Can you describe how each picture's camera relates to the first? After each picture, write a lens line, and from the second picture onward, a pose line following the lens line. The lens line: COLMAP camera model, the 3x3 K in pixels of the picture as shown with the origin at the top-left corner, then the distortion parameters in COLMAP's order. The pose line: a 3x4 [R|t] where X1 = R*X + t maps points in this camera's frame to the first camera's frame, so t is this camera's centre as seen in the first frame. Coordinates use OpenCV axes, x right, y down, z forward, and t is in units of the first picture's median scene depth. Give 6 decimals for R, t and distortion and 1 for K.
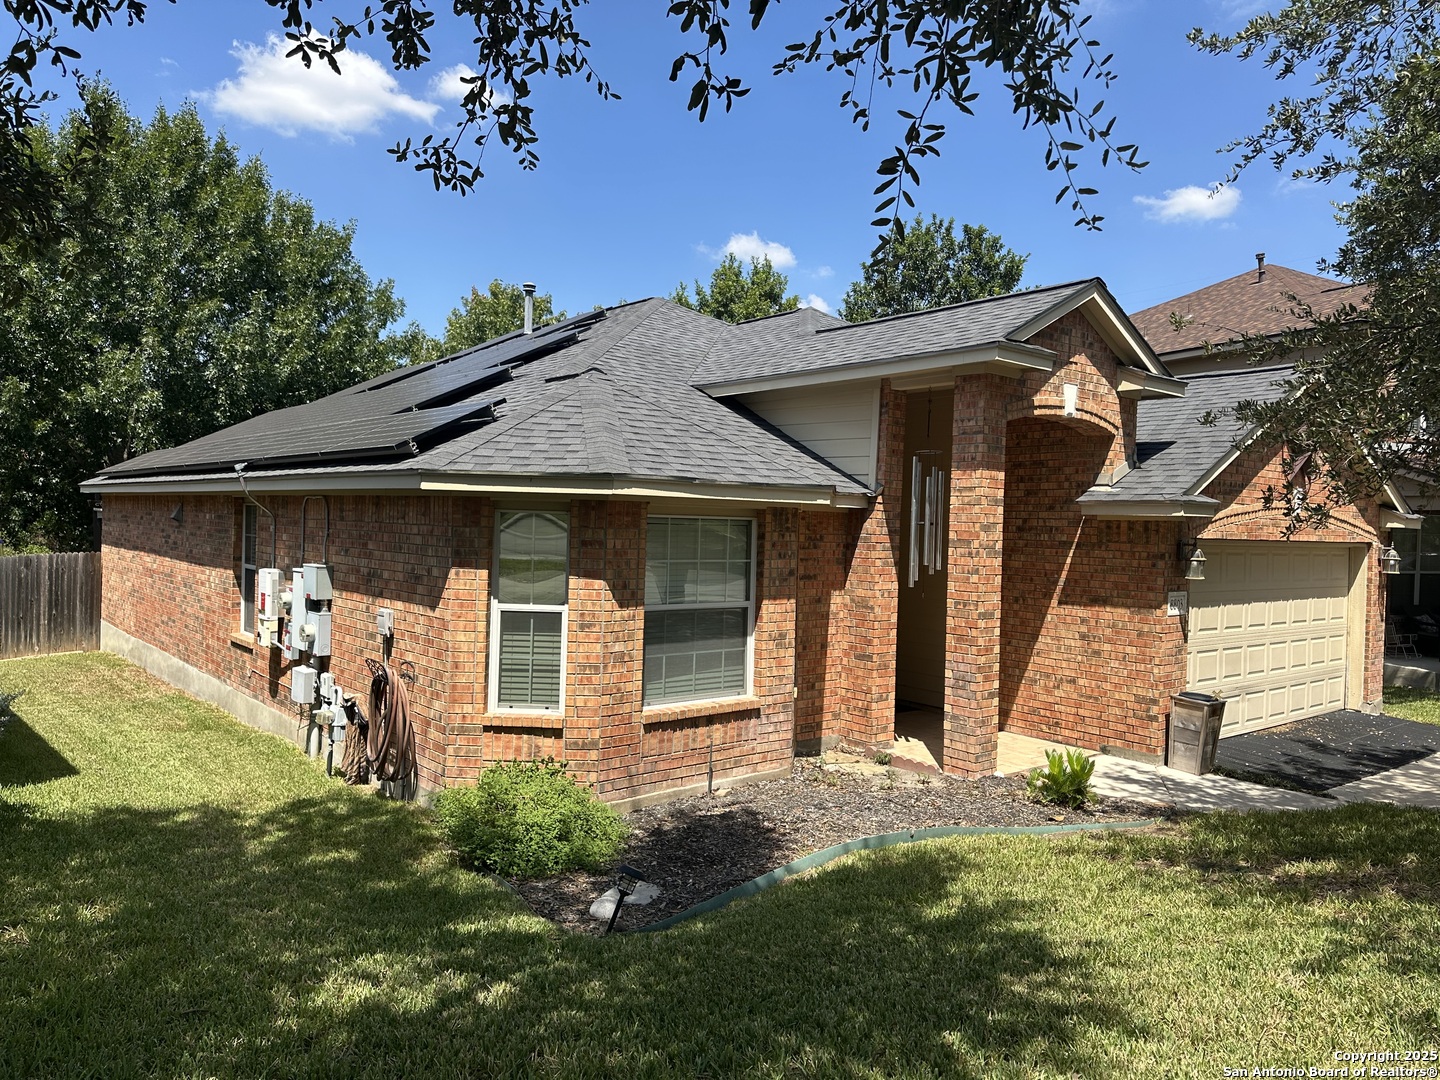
lens RADIAL K [[1021.7, 0, 717.4], [0, 1021.7, 535.9], [0, 0, 1]] dist [0.041477, -0.028580]
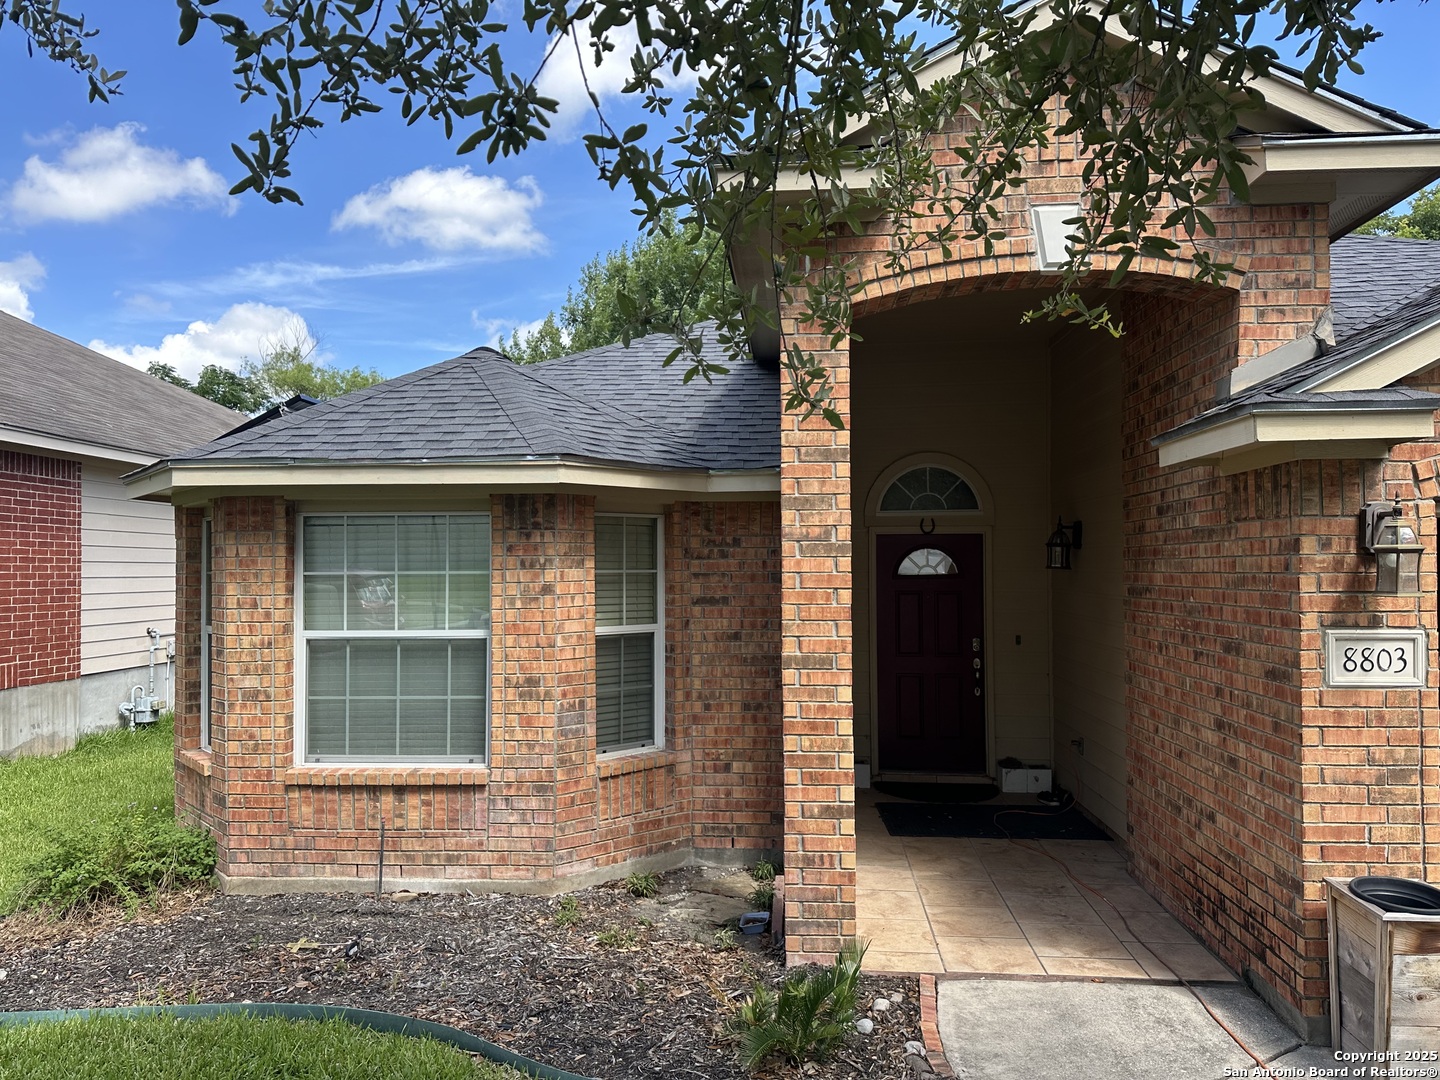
lens RADIAL K [[1021.7, 0, 728.1], [0, 1021.7, 543.8], [0, 0, 1]] dist [0.041477, -0.028580]
pose [[0.720717, -0.048354, -0.691541, 0.634344], [0.013973, 0.998375, -0.055246, 0.045451], [0.693089, 0.030154, 0.720221, 0.595928]]
